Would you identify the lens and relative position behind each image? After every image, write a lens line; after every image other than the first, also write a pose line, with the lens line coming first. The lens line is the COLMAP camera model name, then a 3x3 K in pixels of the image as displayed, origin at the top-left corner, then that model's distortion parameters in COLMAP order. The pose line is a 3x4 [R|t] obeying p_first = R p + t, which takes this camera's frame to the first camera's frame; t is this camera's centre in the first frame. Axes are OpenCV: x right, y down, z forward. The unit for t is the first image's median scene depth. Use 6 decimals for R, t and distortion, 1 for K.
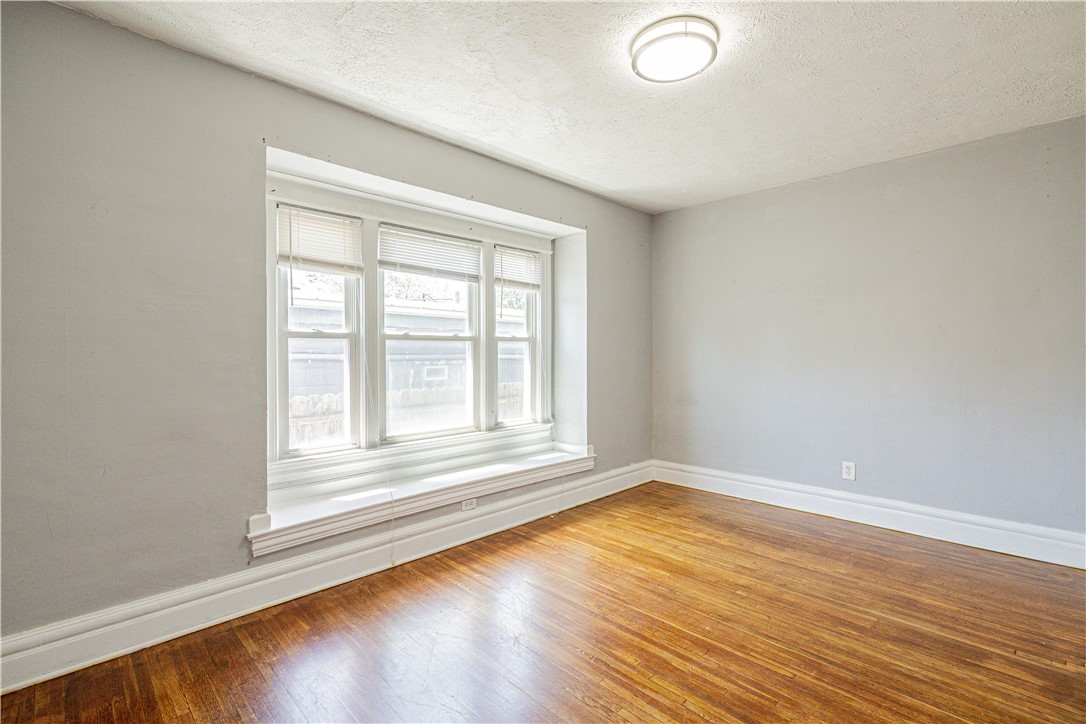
lens RADIAL K [[499.9, 0, 545.3], [0, 499.9, 345.0], [0, 0, 1]] dist [-0.001035, -0.000111]
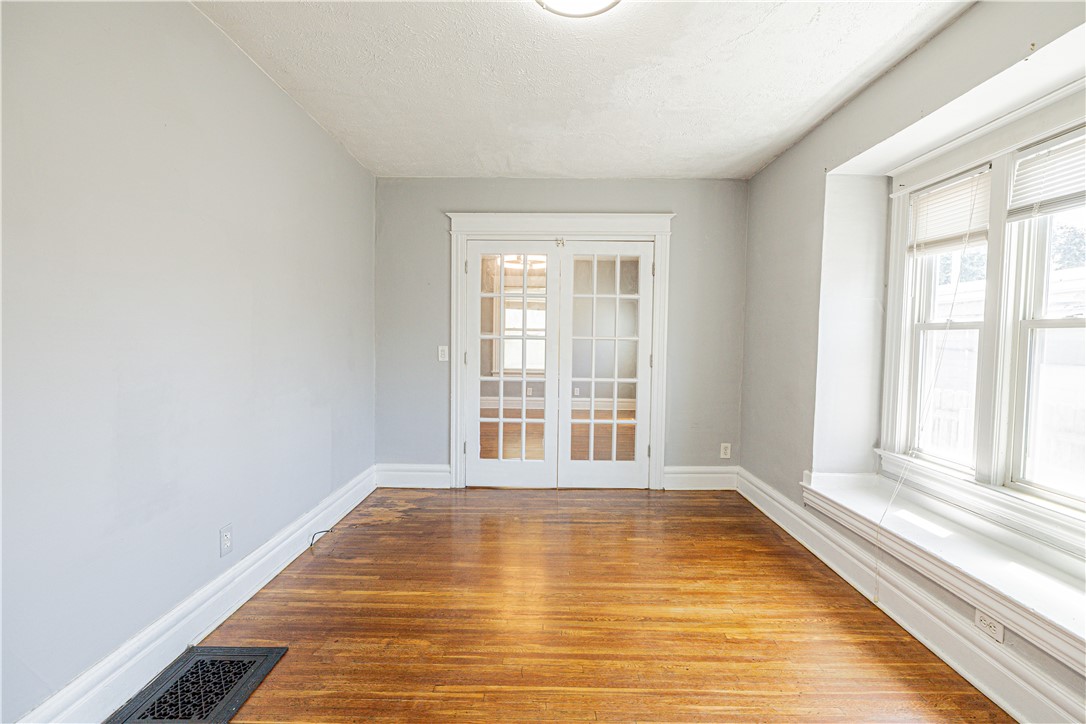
lens RADIAL K [[499.9, 0, 545.3], [0, 499.9, 345.0], [0, 0, 1]] dist [-0.001035, -0.000111]
pose [[-0.715611, 0.000960, -0.698498, 0.797226], [-0.001673, 0.999994, 0.003089, 0.013101], [0.698497, 0.003379, -0.715605, 1.442086]]
